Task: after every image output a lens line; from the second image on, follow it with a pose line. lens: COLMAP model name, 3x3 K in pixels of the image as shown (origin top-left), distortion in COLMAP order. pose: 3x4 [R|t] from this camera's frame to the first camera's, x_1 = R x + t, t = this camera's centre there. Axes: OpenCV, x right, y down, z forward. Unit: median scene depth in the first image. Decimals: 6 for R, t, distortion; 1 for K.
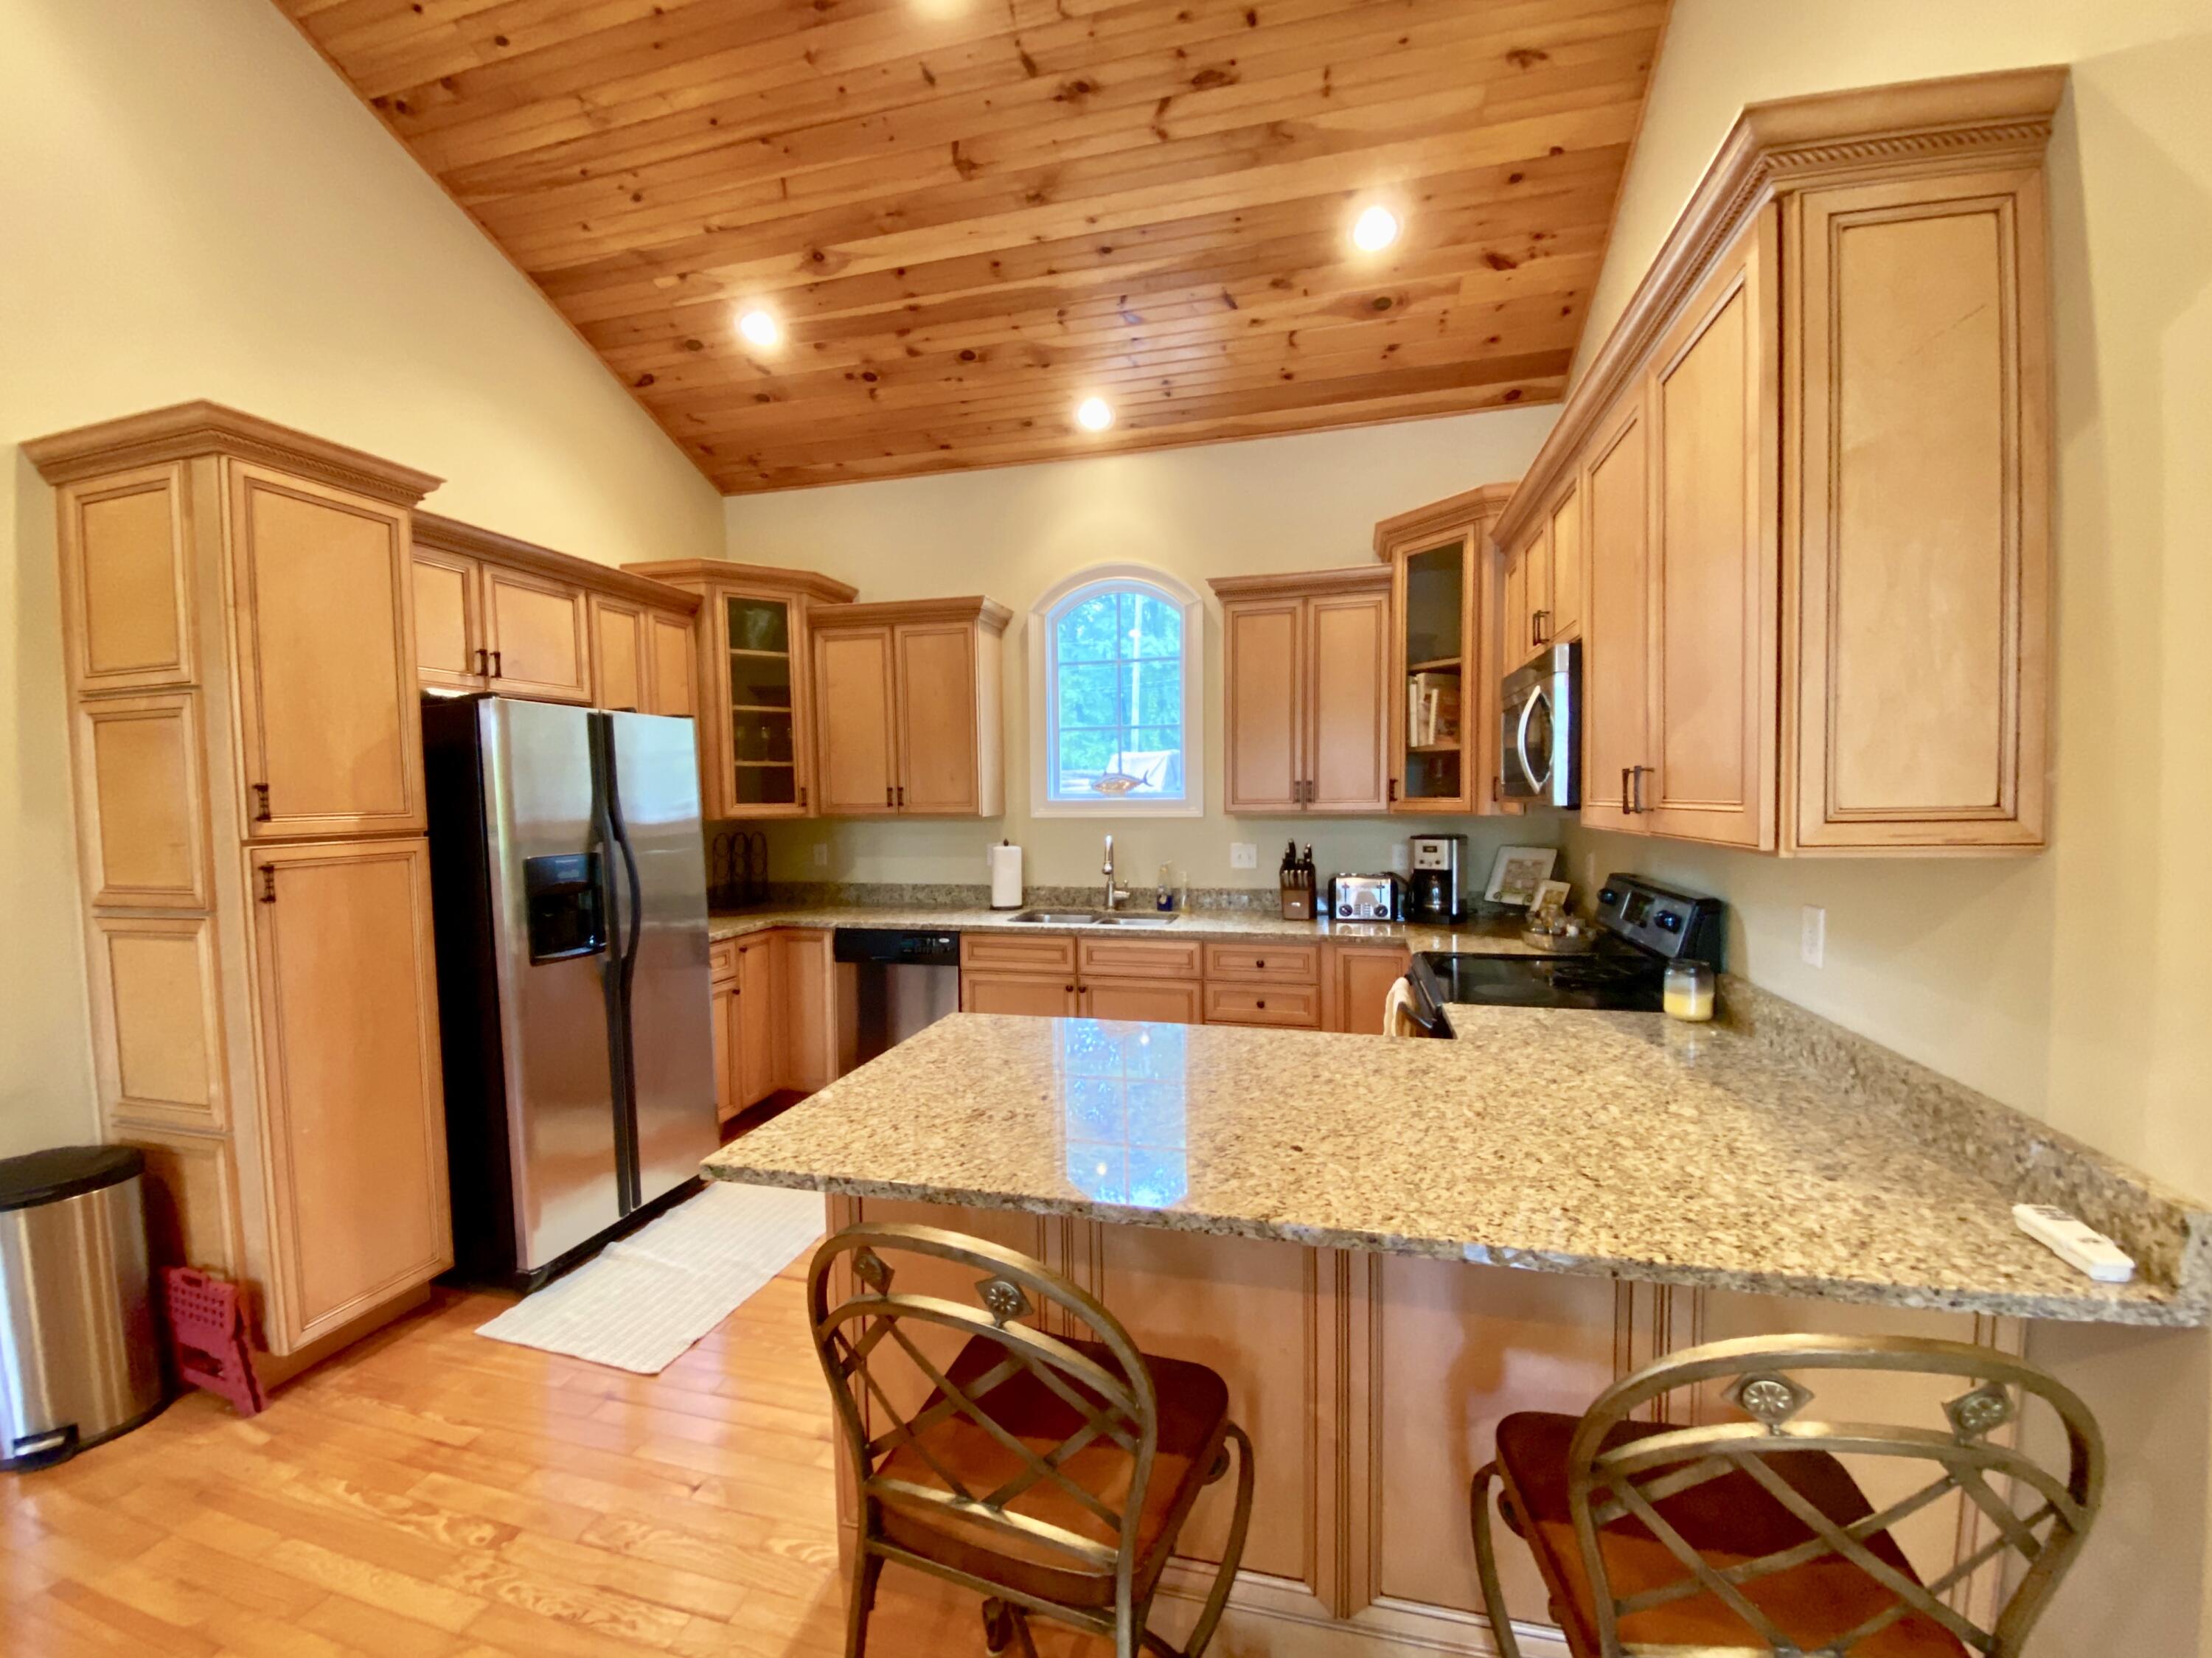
lens RADIAL K [[905.1, 0, 1106.0], [0, 905.1, 829.0], [0, 0, 1]] dist [0.029383, -0.027496]
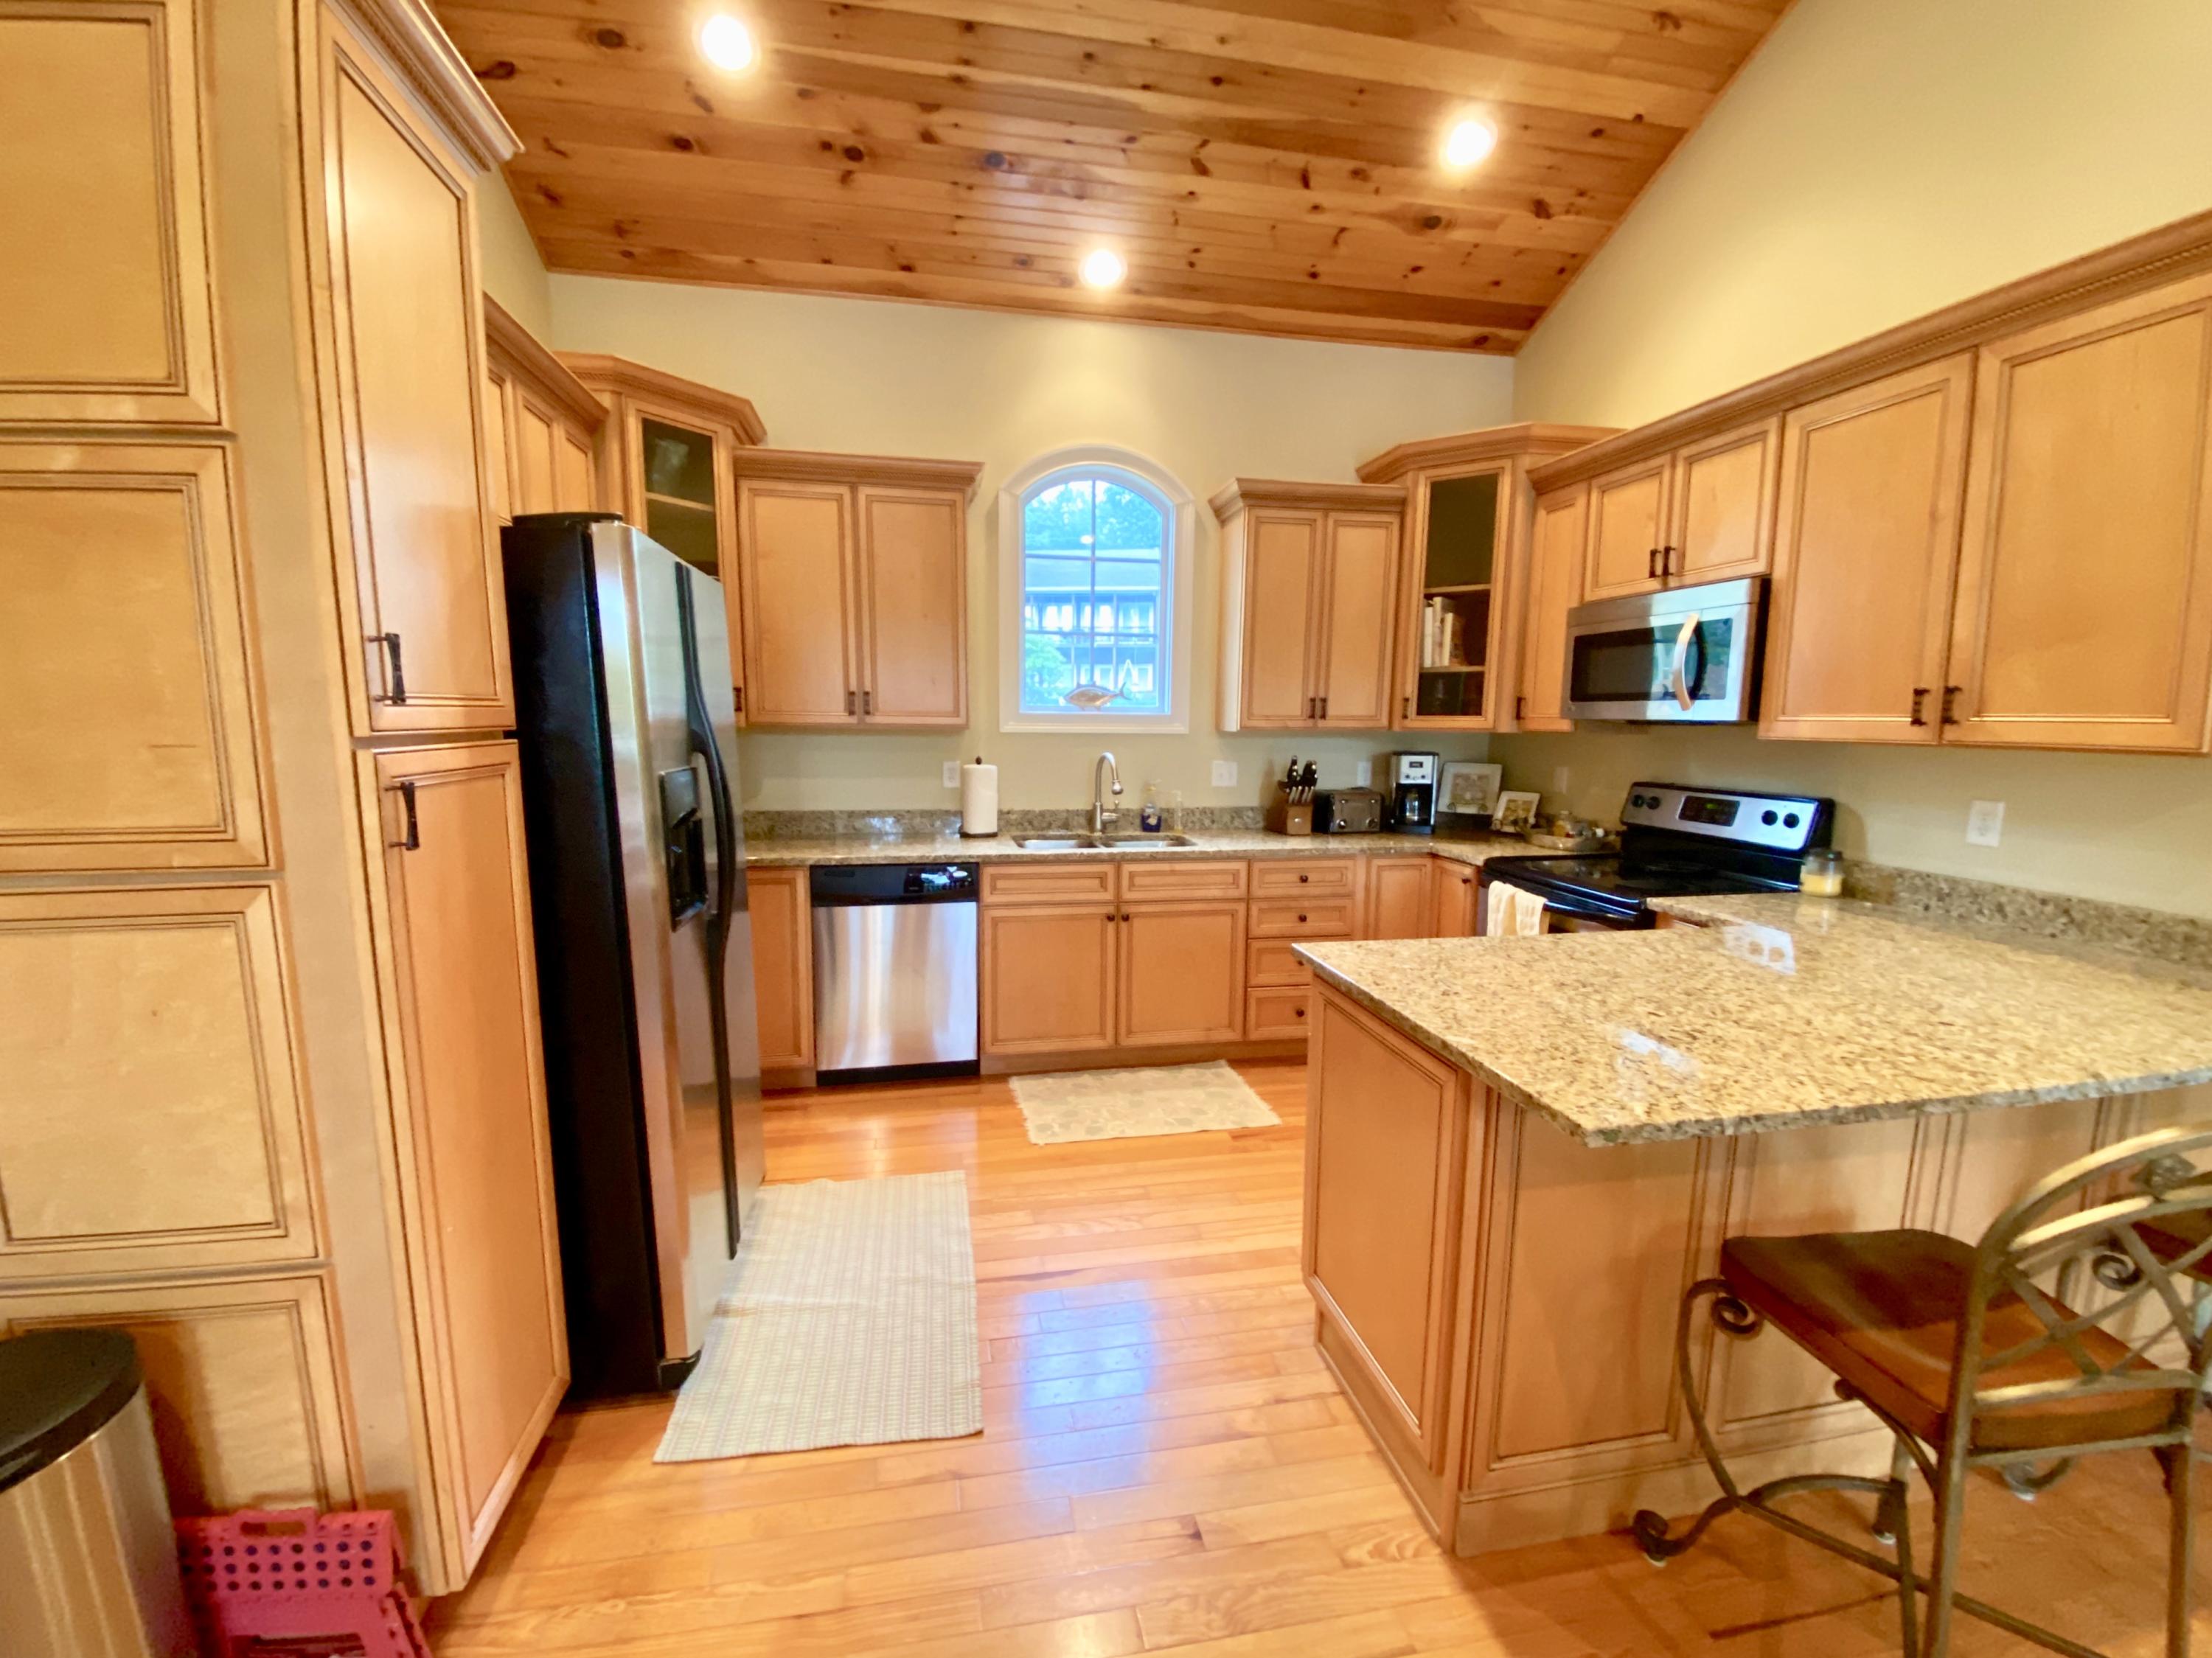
lens RADIAL K [[919.9, 0, 1106.0], [0, 919.9, 829.0], [0, 0, 1]] dist [0.011909, -0.015845]
pose [[0.903240, -0.031511, 0.427977, -0.438776], [-0.002908, 0.996828, 0.079531, 0.012369], [-0.429125, -0.073080, 0.900284, 0.171176]]
